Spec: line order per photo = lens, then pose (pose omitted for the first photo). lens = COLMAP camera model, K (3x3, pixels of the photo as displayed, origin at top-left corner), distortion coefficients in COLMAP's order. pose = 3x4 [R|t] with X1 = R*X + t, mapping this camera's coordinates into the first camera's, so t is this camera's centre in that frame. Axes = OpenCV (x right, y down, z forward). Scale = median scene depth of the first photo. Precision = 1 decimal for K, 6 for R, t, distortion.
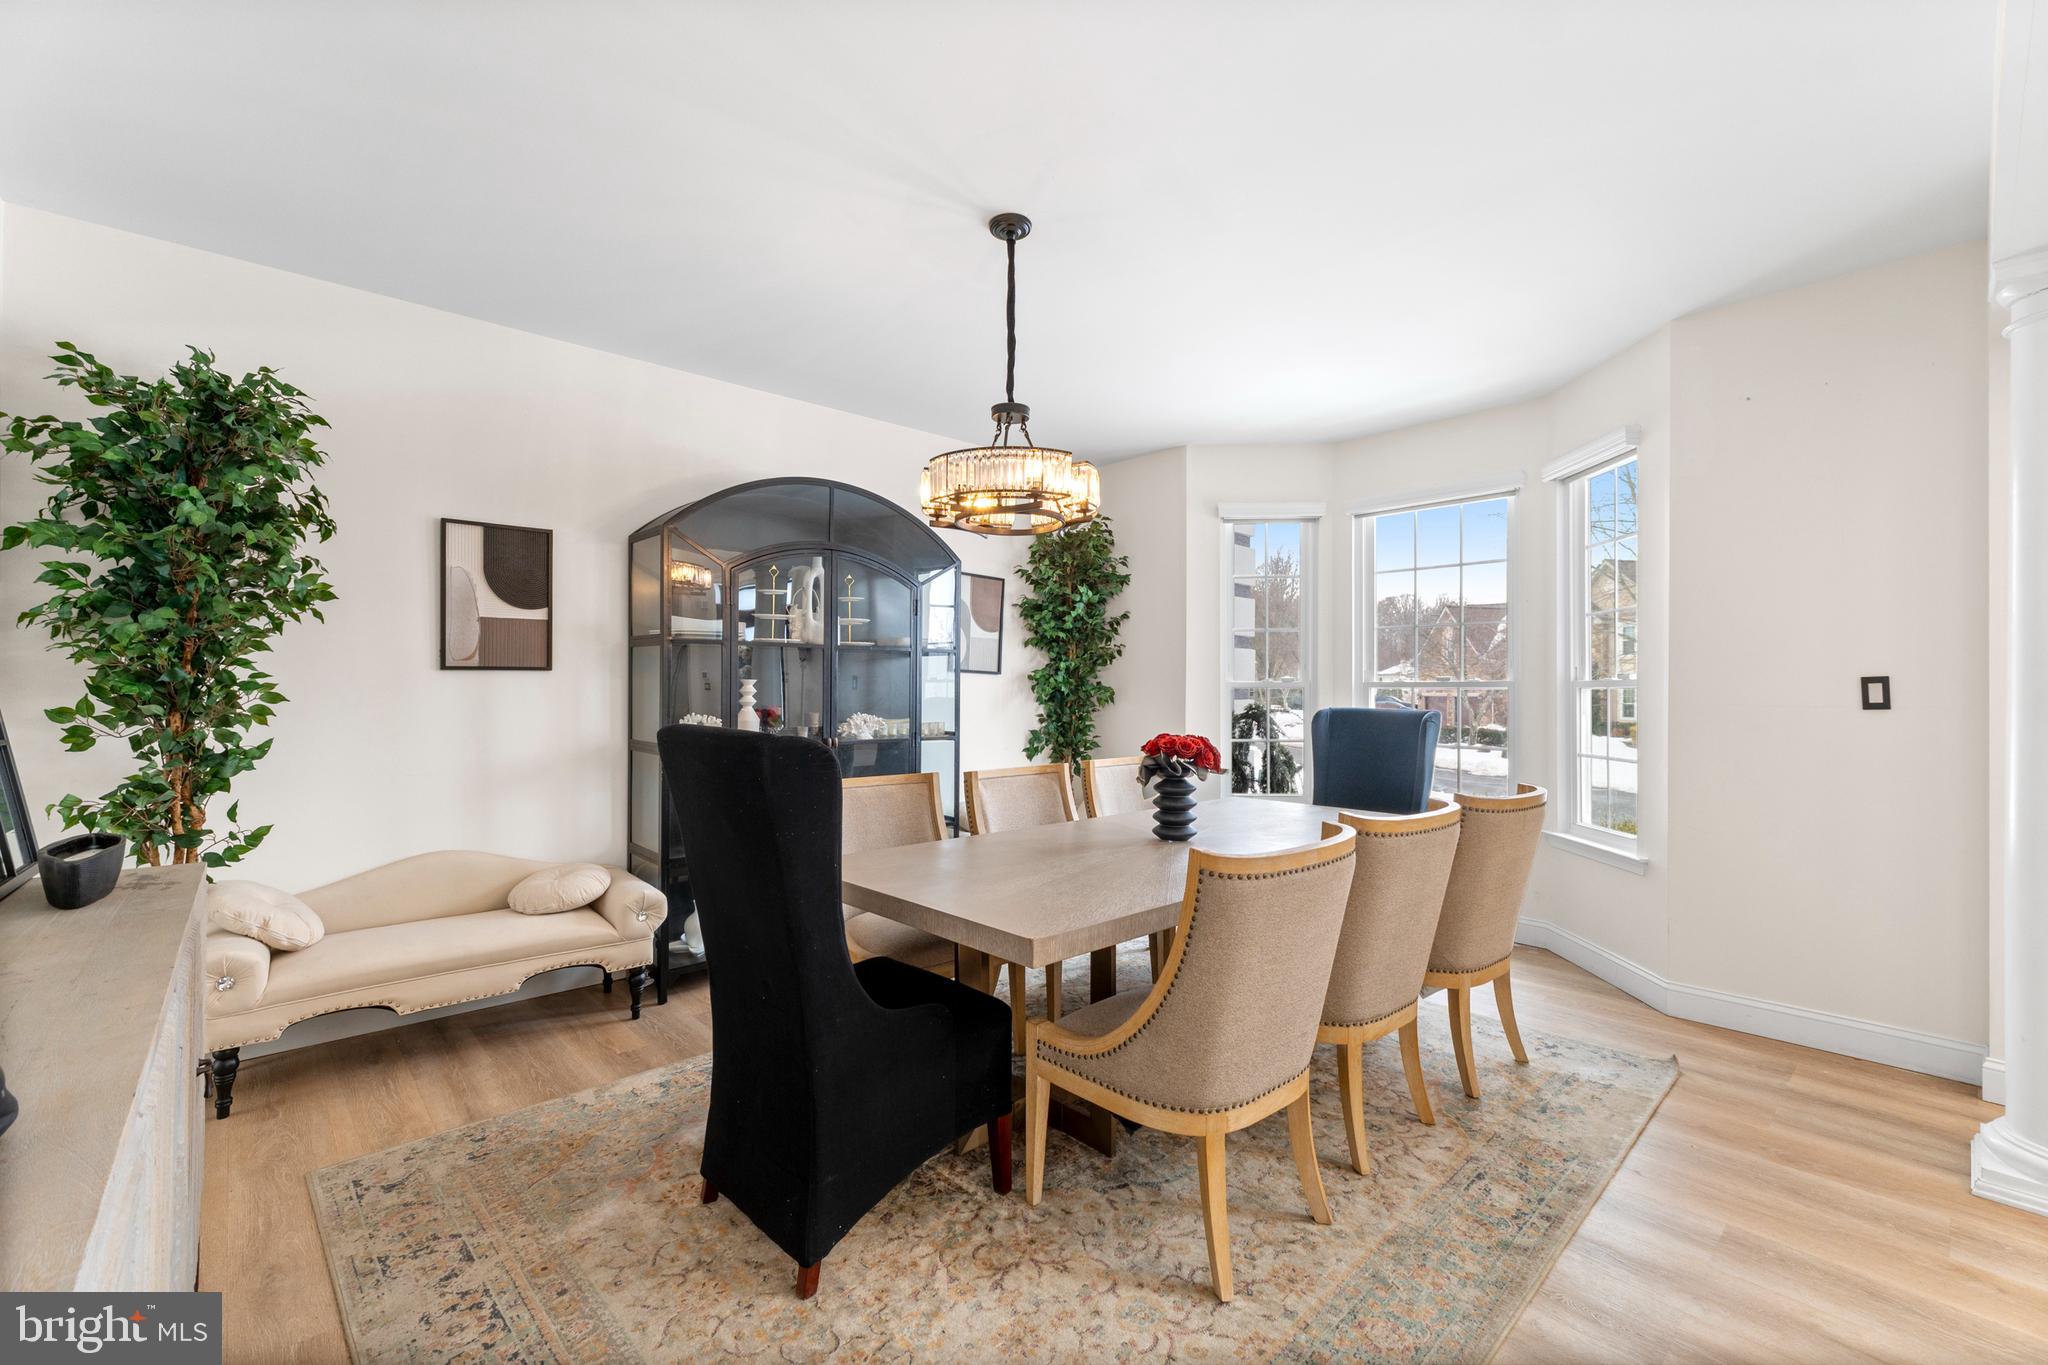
lens RADIAL K [[867.5, 0, 1032.7], [0, 867.5, 694.4], [0, 0, 1]] dist [0.001756, 0.000137]
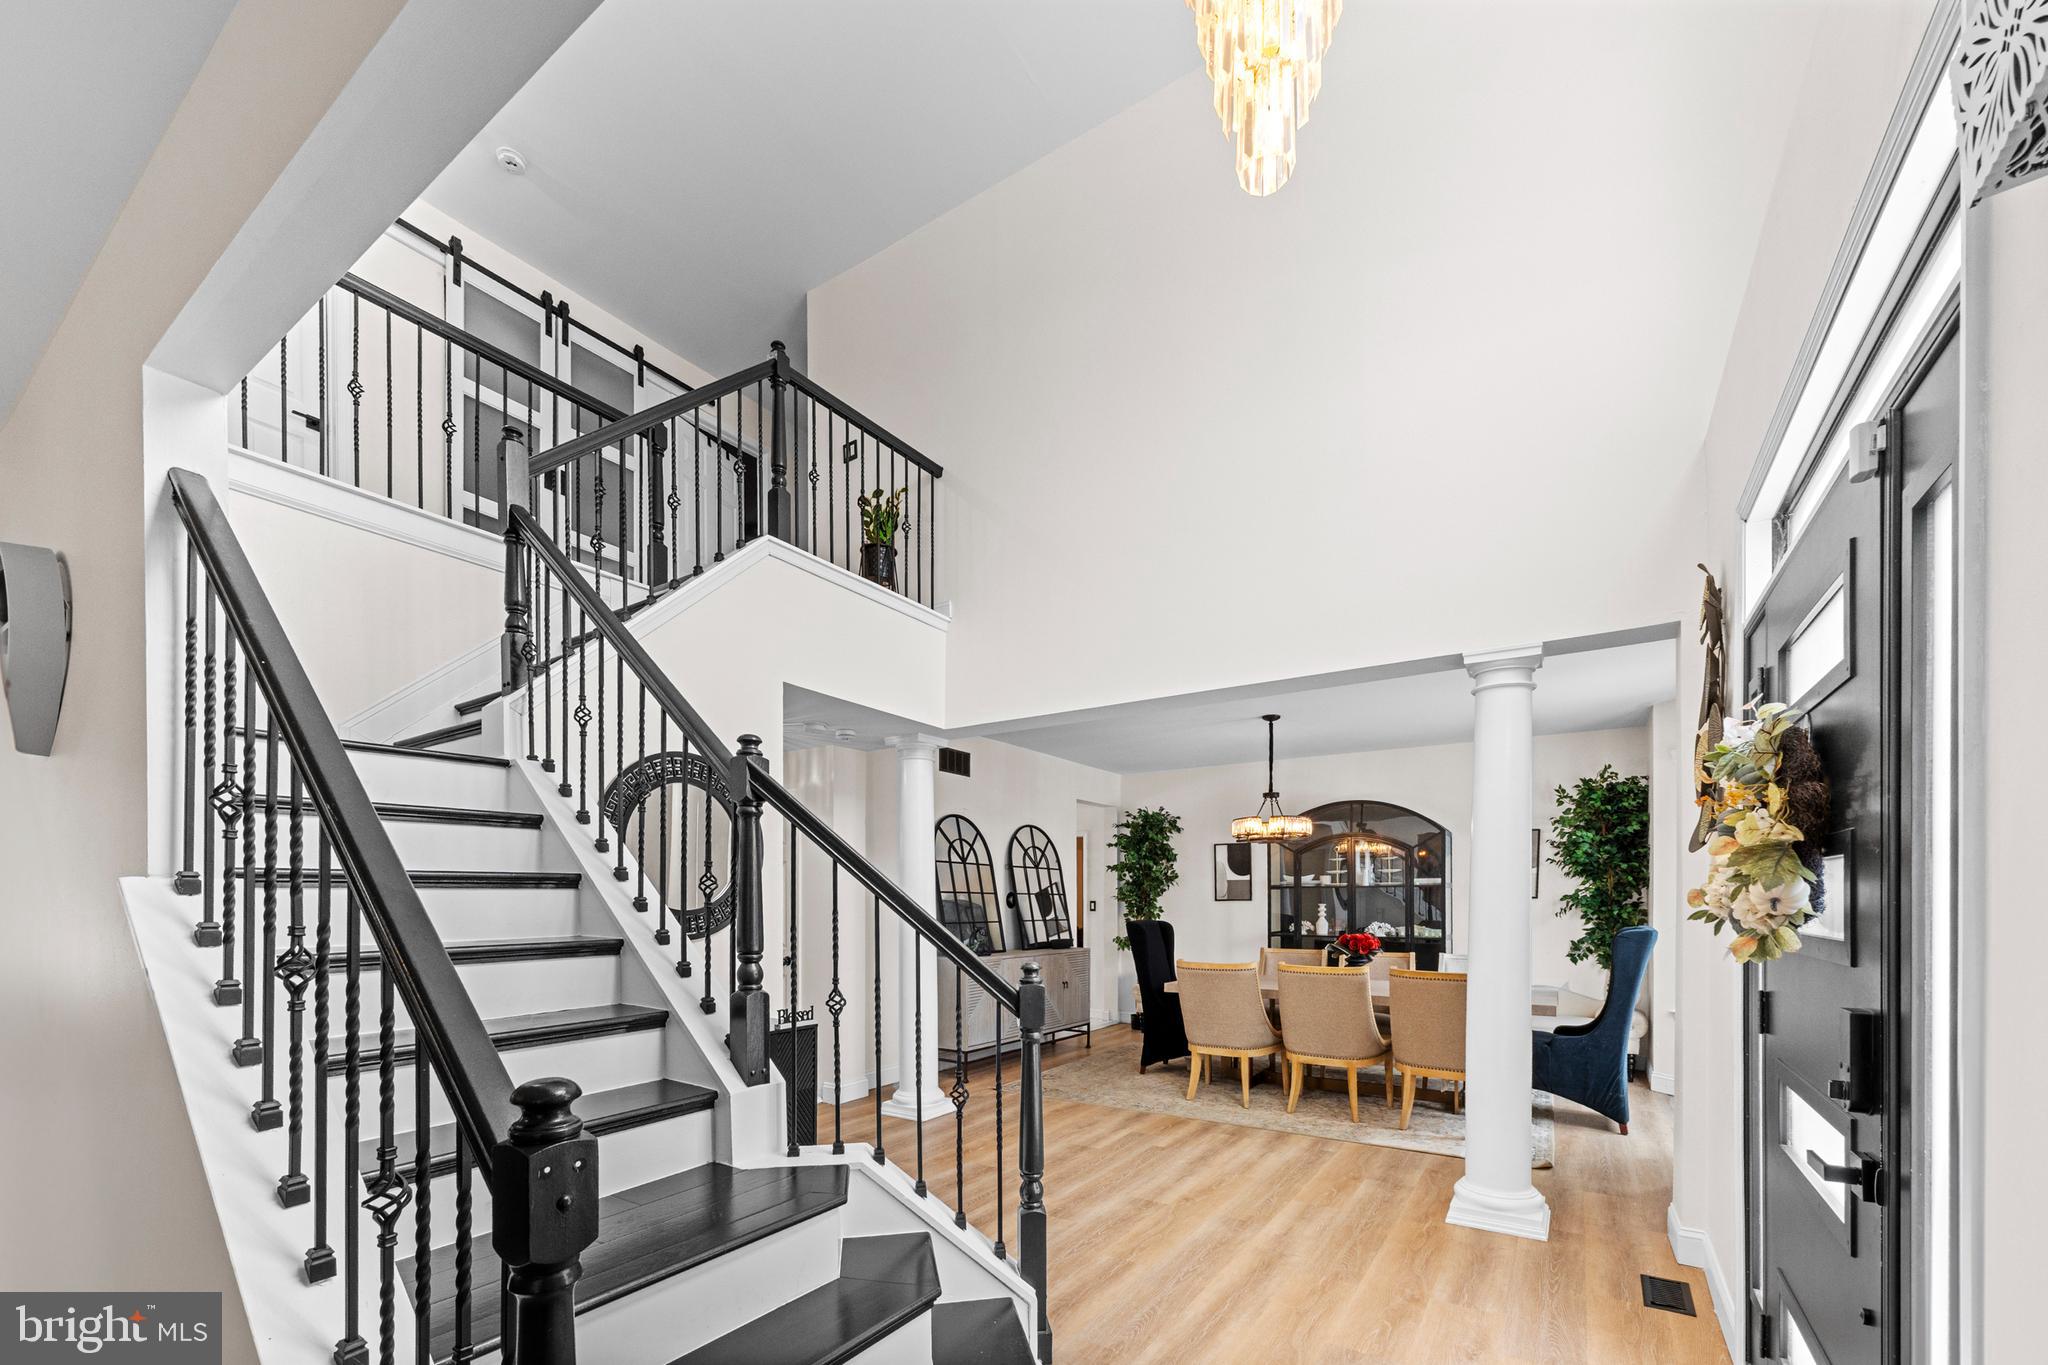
lens RADIAL K [[867.5, 0, 1032.7], [0, 867.5, 694.4], [0, 0, 1]] dist [0.001756, 0.000137]
pose [[0.258367, -0.231863, -0.937809, 1.710157], [-0.002434, 0.970610, -0.240644, -0.003280], [0.966044, 0.064457, 0.250209, -0.235844]]
